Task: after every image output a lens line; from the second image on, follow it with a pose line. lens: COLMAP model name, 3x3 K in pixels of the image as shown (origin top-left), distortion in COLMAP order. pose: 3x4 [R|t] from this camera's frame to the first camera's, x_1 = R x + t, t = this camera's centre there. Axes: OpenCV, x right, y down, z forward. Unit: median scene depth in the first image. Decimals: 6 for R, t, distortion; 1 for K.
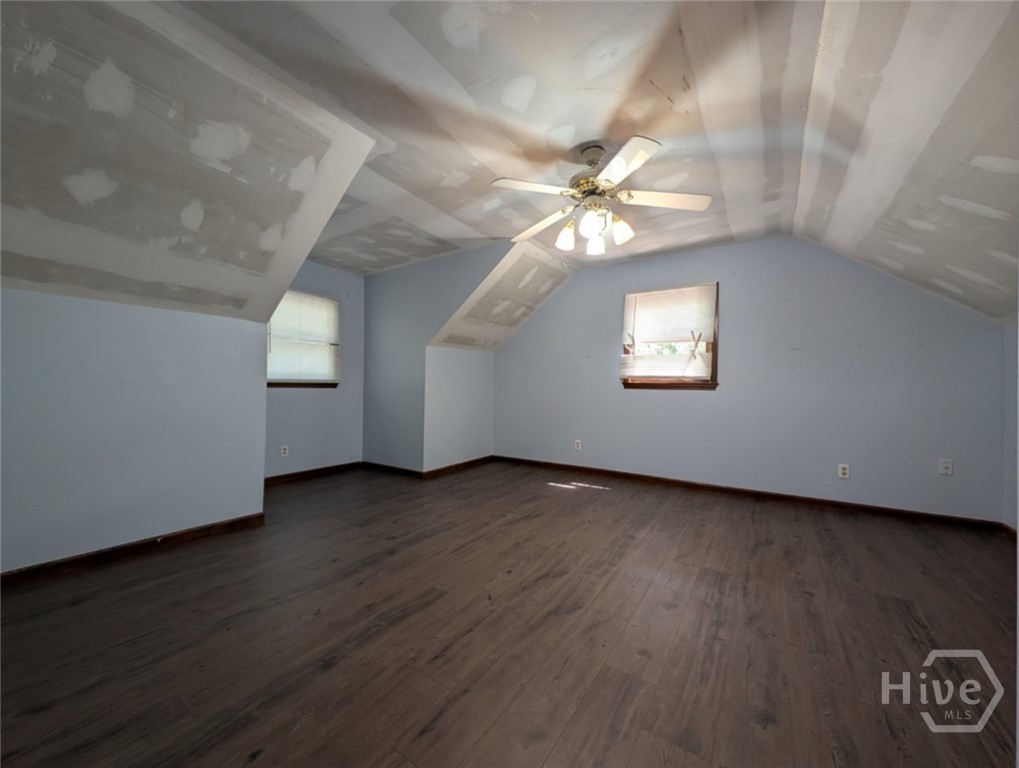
lens RADIAL K [[384.6, 0, 509.5], [0, 384.6, 384.0], [0, 0, 1]] dist [0.001124, -0.000194]
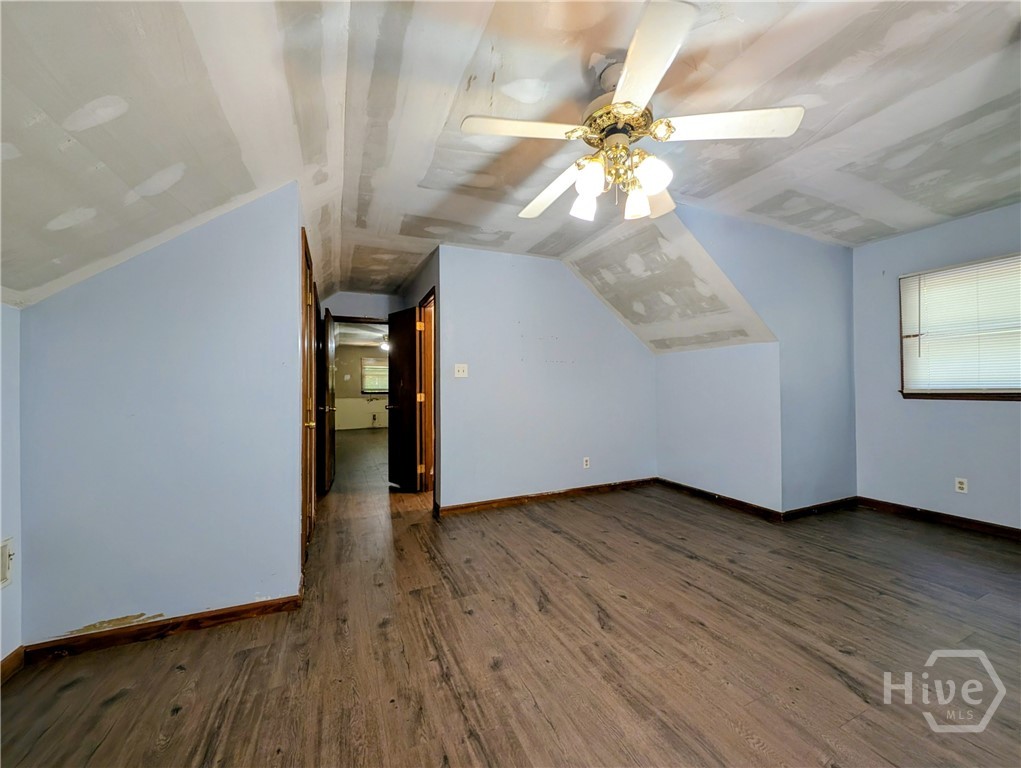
lens RADIAL K [[381.8, 0, 510.5], [0, 381.8, 384.0], [0, 0, 1]] dist [0.001362, -0.000092]
pose [[-0.525382, -0.014363, -0.850745, 1.052761], [0.006150, 0.999767, -0.020676, -0.026759], [0.850844, -0.016095, -0.525172, 1.380457]]
